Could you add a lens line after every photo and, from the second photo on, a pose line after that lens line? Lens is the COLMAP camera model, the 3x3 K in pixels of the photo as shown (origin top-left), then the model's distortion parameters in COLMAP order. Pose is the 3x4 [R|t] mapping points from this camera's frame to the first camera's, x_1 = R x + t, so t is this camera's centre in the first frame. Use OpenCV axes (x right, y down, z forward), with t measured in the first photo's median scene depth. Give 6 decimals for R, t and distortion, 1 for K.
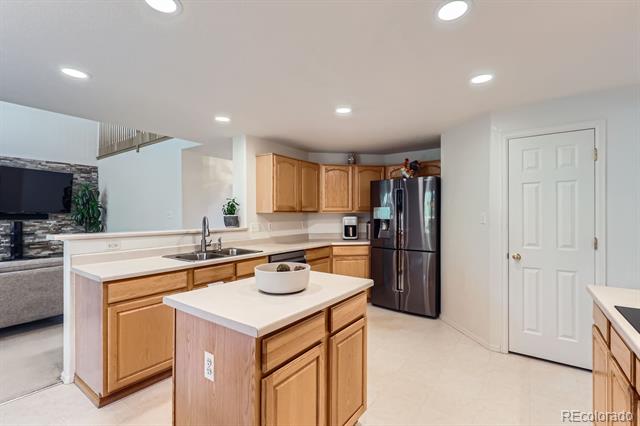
lens RADIAL K [[289.1, 0, 319.7], [0, 289.1, 214.2], [0, 0, 1]] dist [0.002367, 0.000066]
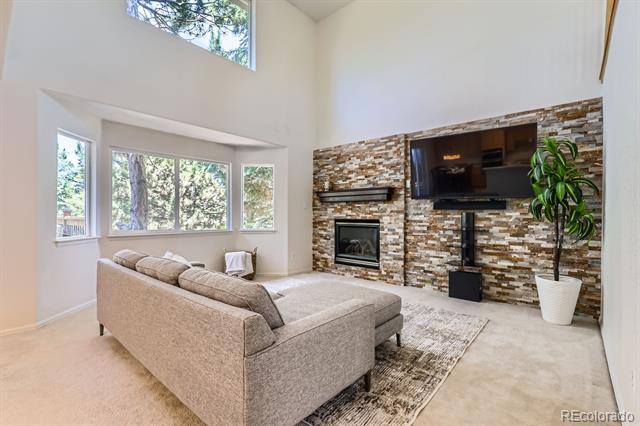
lens RADIAL K [[289.1, 0, 321.4], [0, 289.1, 214.7], [0, 0, 1]] dist [0.002367, 0.000066]
pose [[-0.099626, -0.000773, -0.995025, -0.301094], [-0.007389, 0.999973, -0.000037, 0.032967], [0.994998, 0.007349, -0.099629, 0.698473]]
